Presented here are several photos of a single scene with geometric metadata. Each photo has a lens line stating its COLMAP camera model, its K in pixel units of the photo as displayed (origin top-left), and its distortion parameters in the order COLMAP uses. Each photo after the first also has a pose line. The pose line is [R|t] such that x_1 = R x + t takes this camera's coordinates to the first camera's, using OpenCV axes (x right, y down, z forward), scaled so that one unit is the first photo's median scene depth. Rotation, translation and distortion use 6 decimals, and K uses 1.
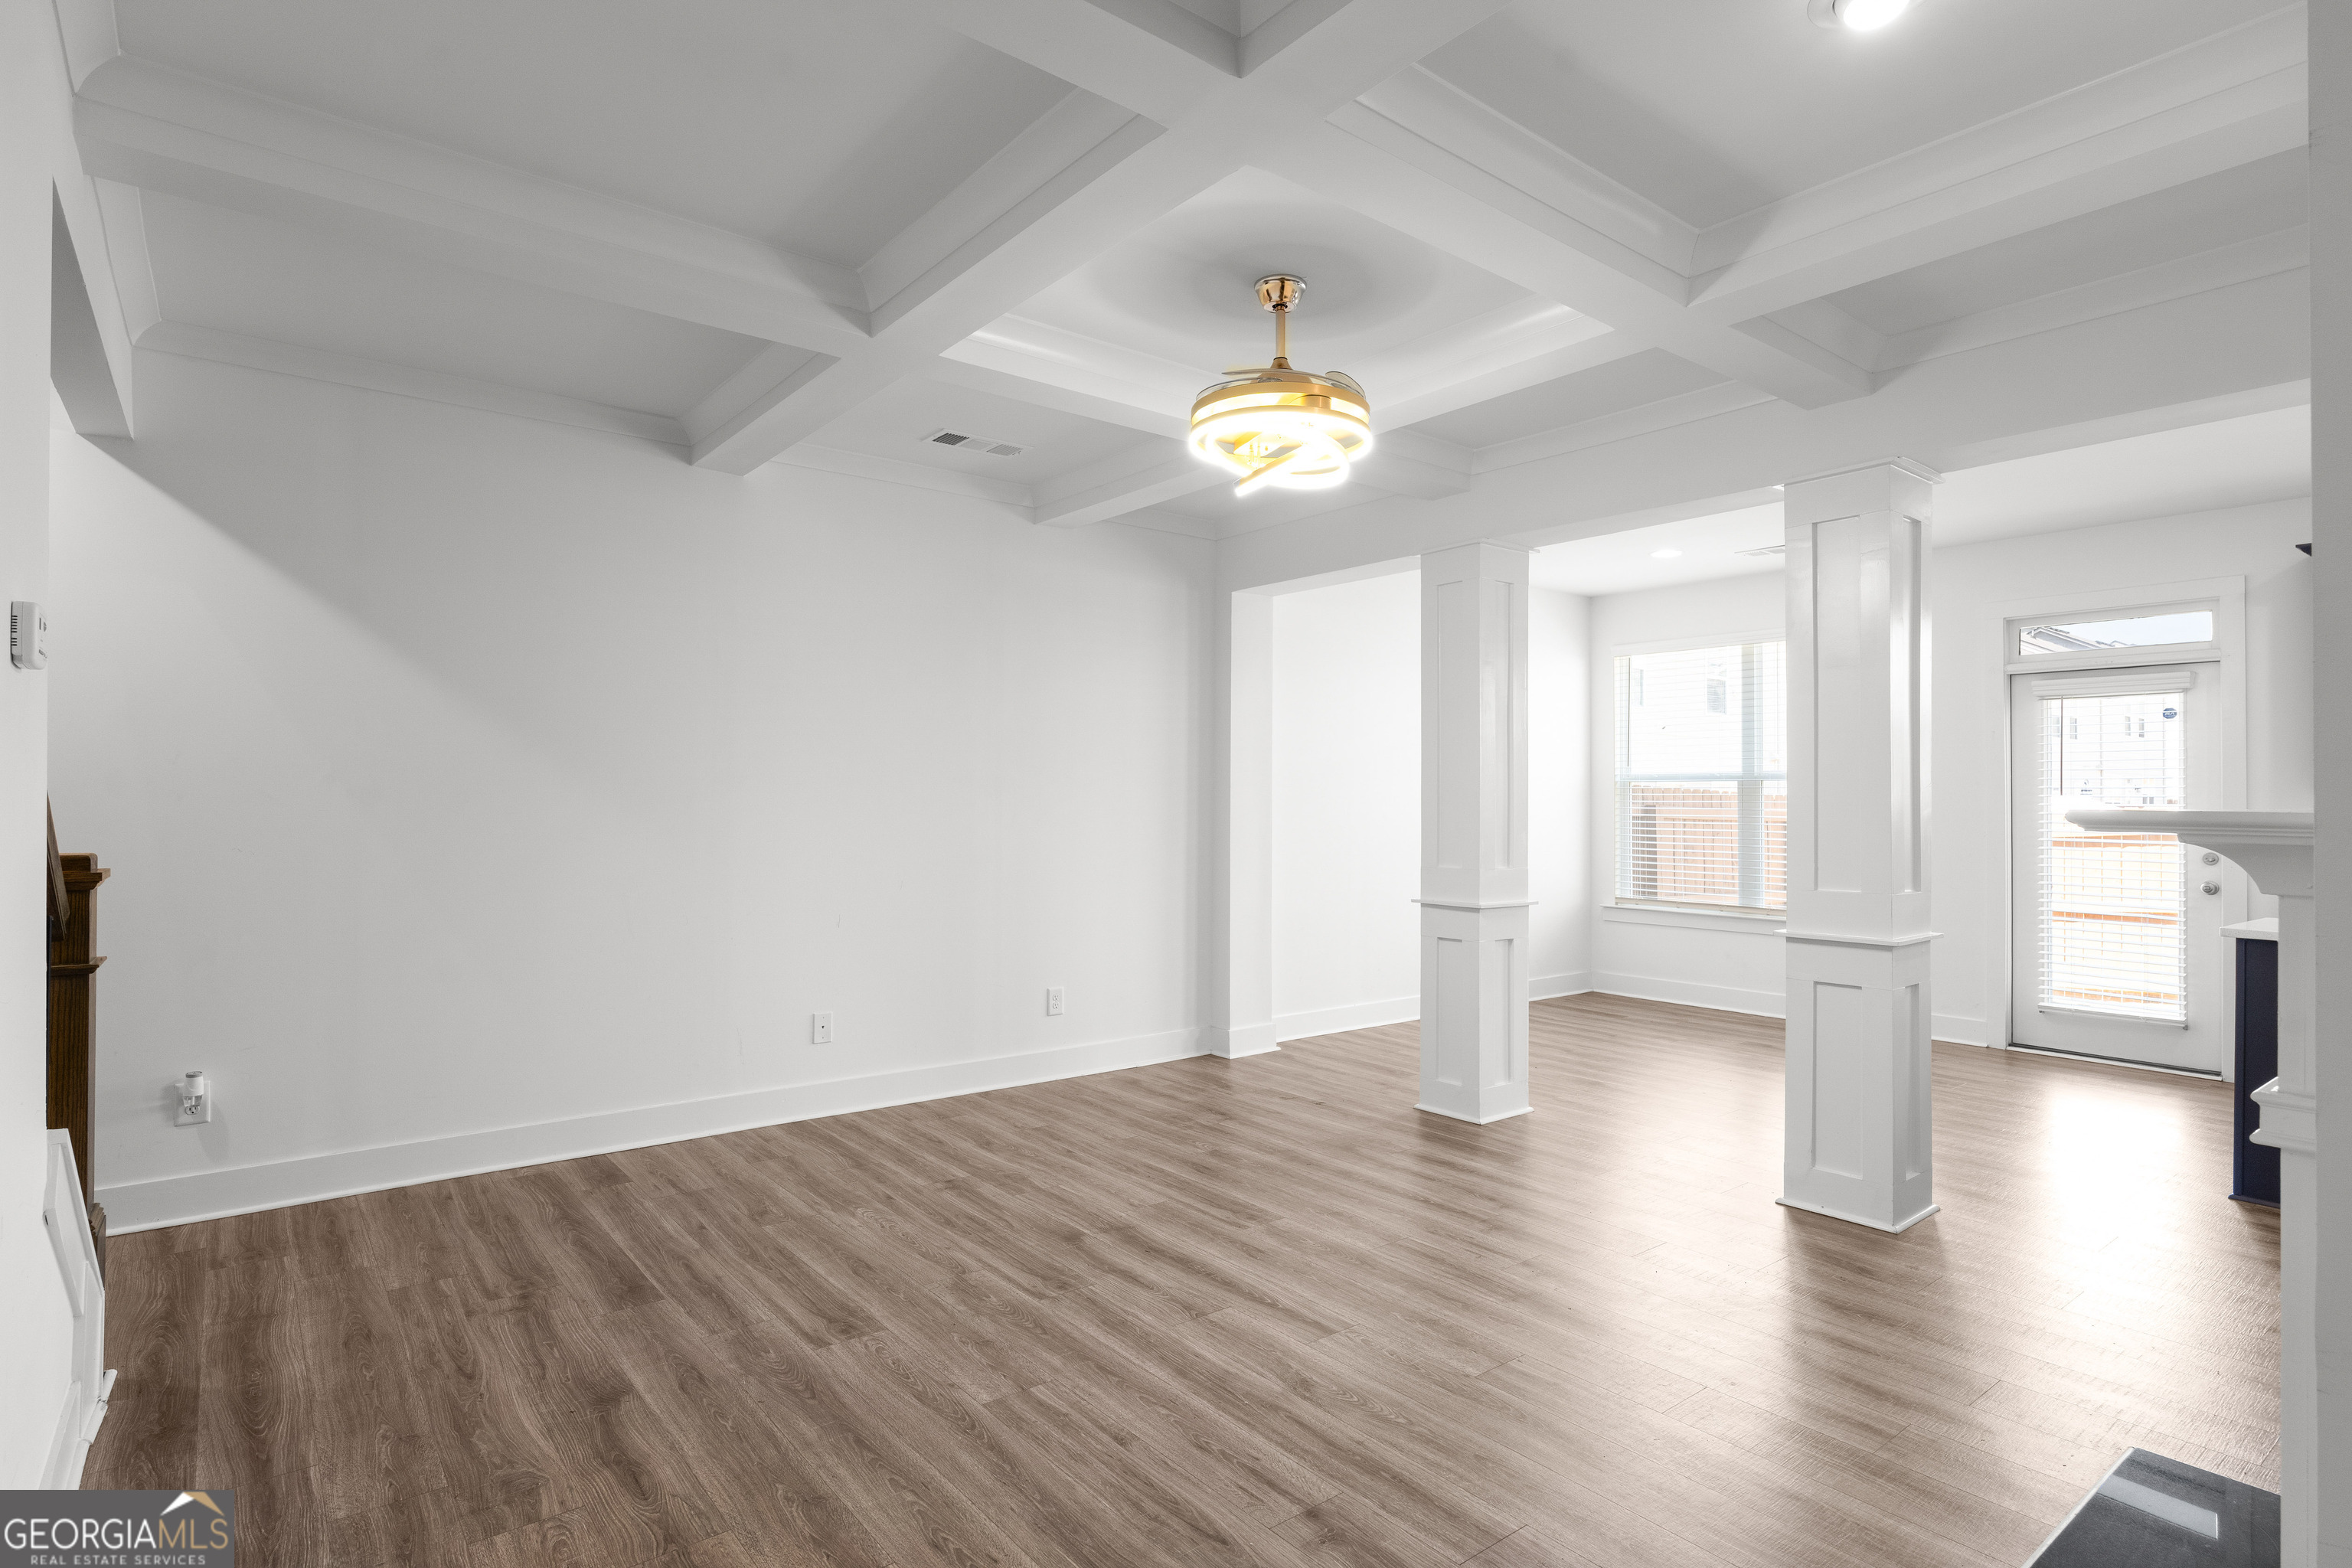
lens RADIAL K [[1260.2, 0, 1217.9], [0, 1260.2, 791.1], [0, 0, 1]] dist [0.003602, 0.001416]
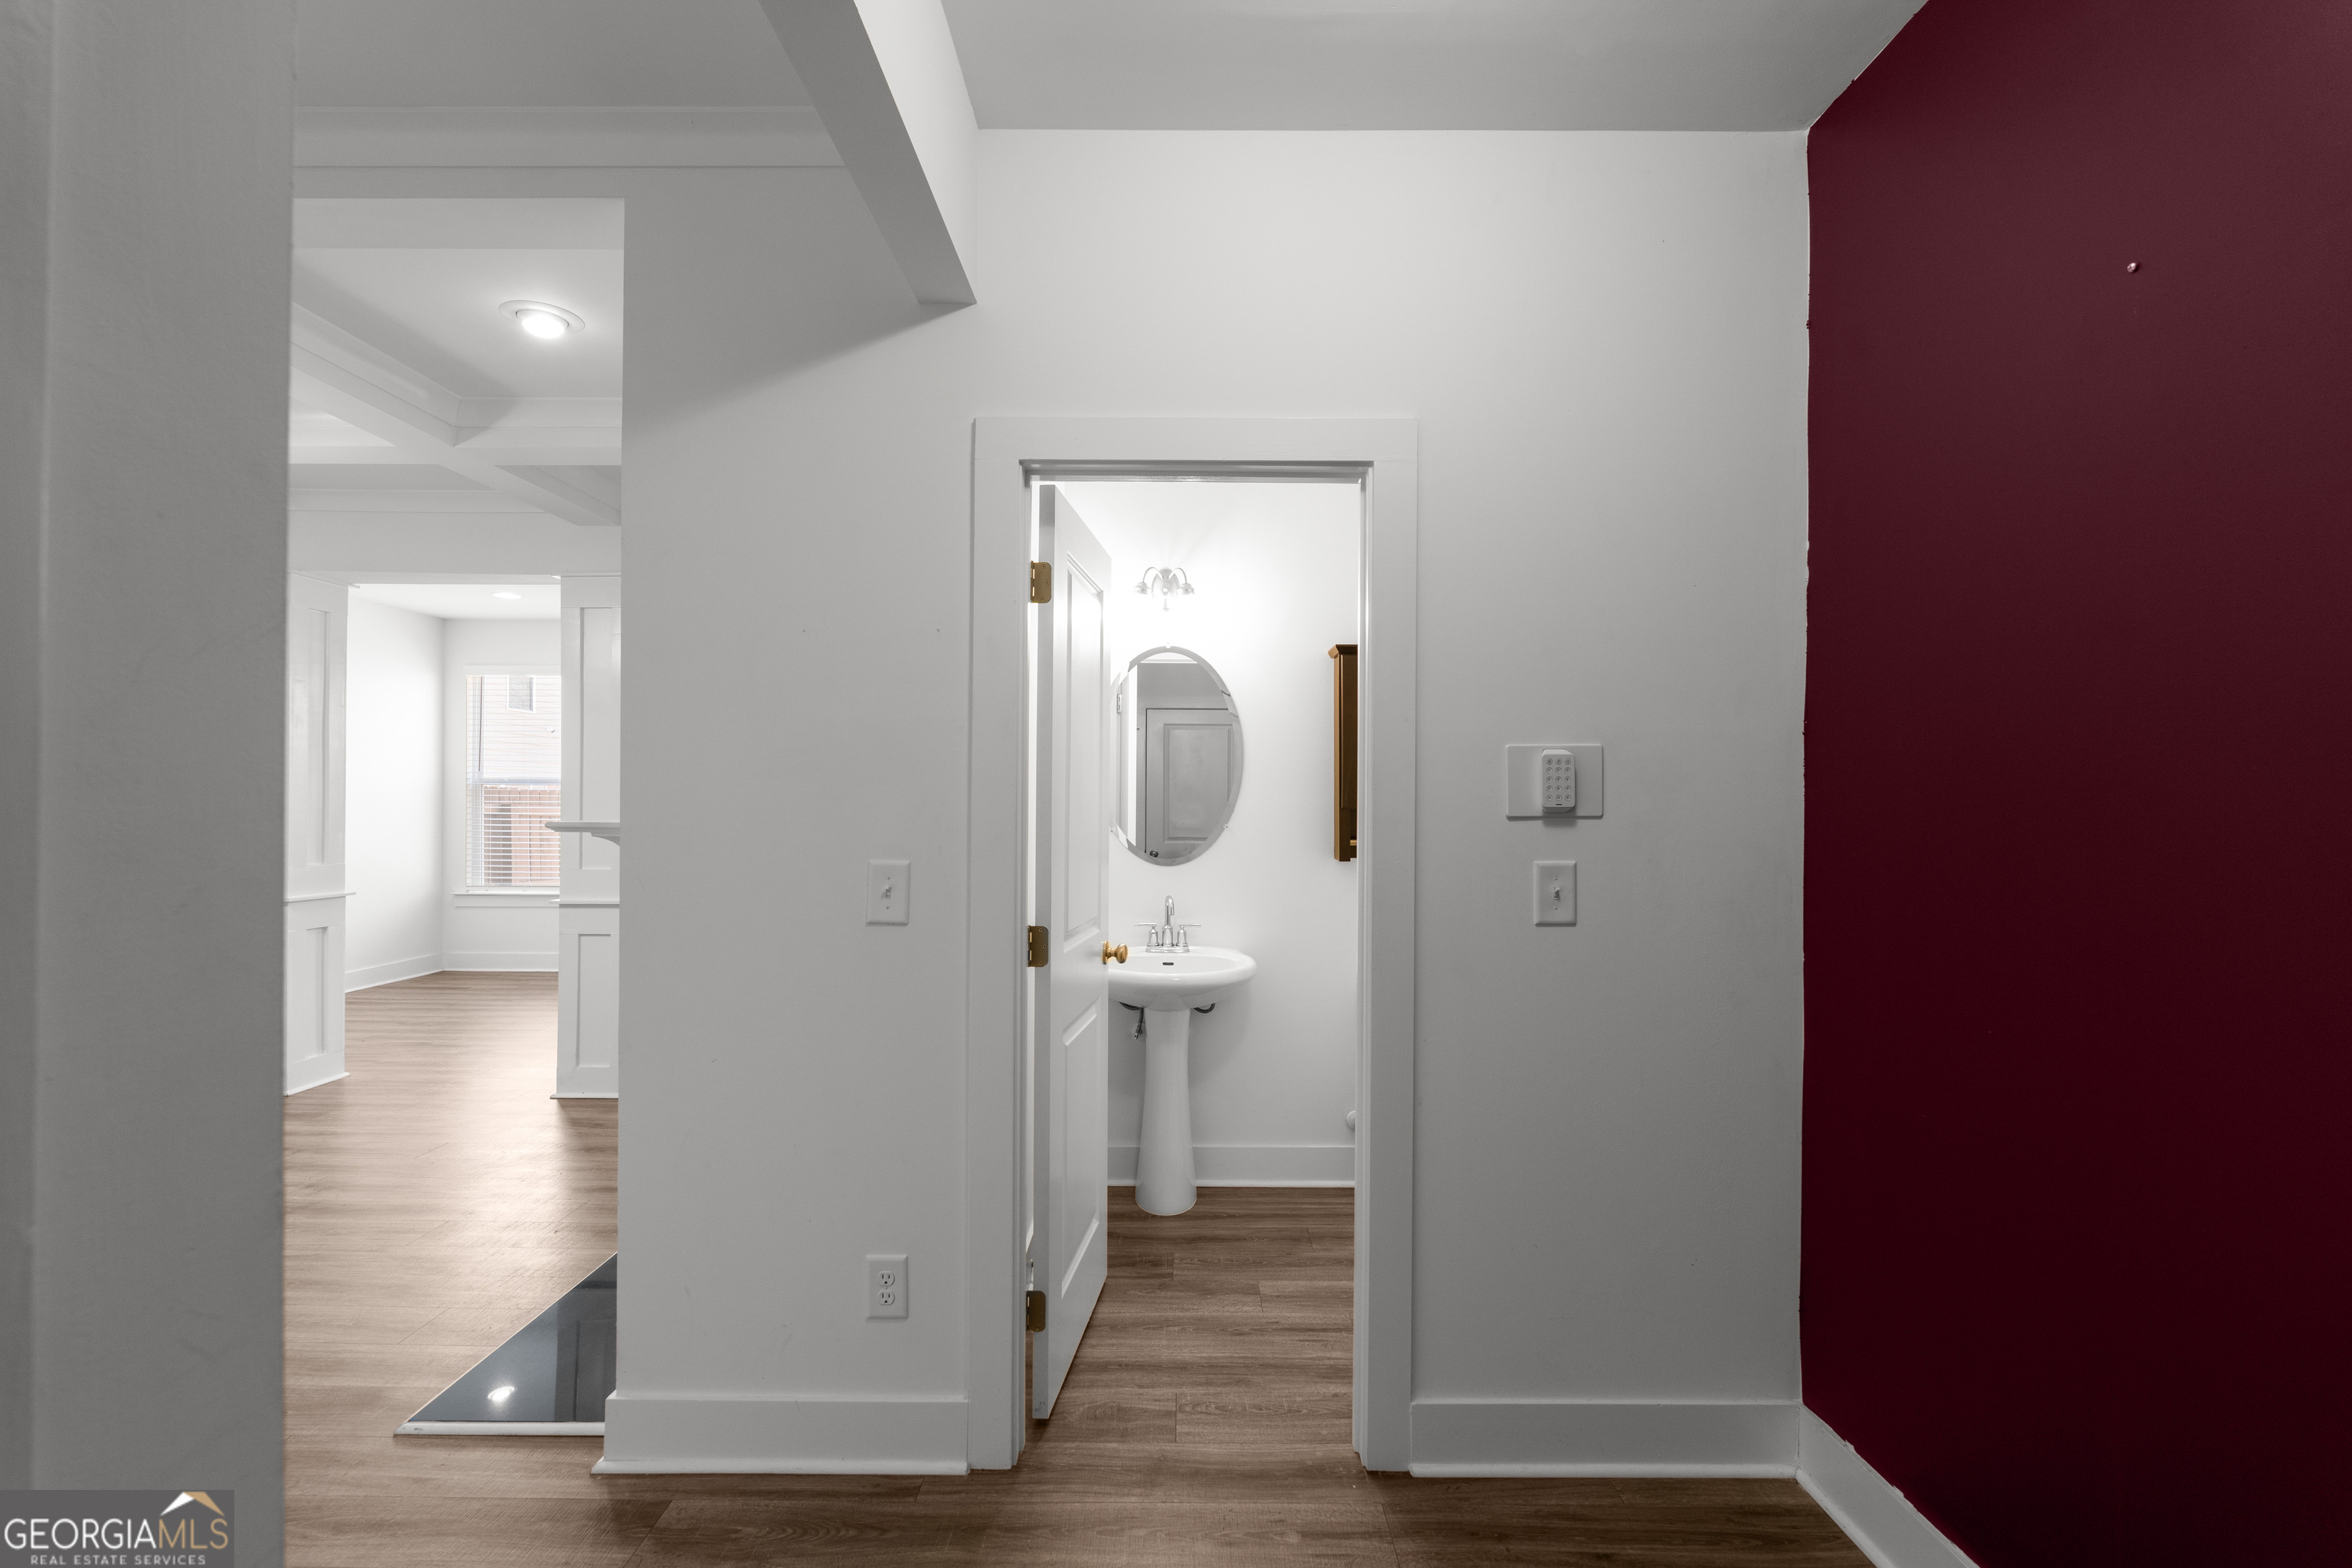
lens RADIAL K [[1022.8, 0, 1145.2], [0, 1022.8, 796.5], [0, 0, 1]] dist [-0.003997, -0.000263]
pose [[0.642473, 0.002057, 0.766306, 0.005341], [-0.006566, 0.999974, 0.002821, -0.011086], [-0.766280, -0.006844, 0.642470, -0.230605]]
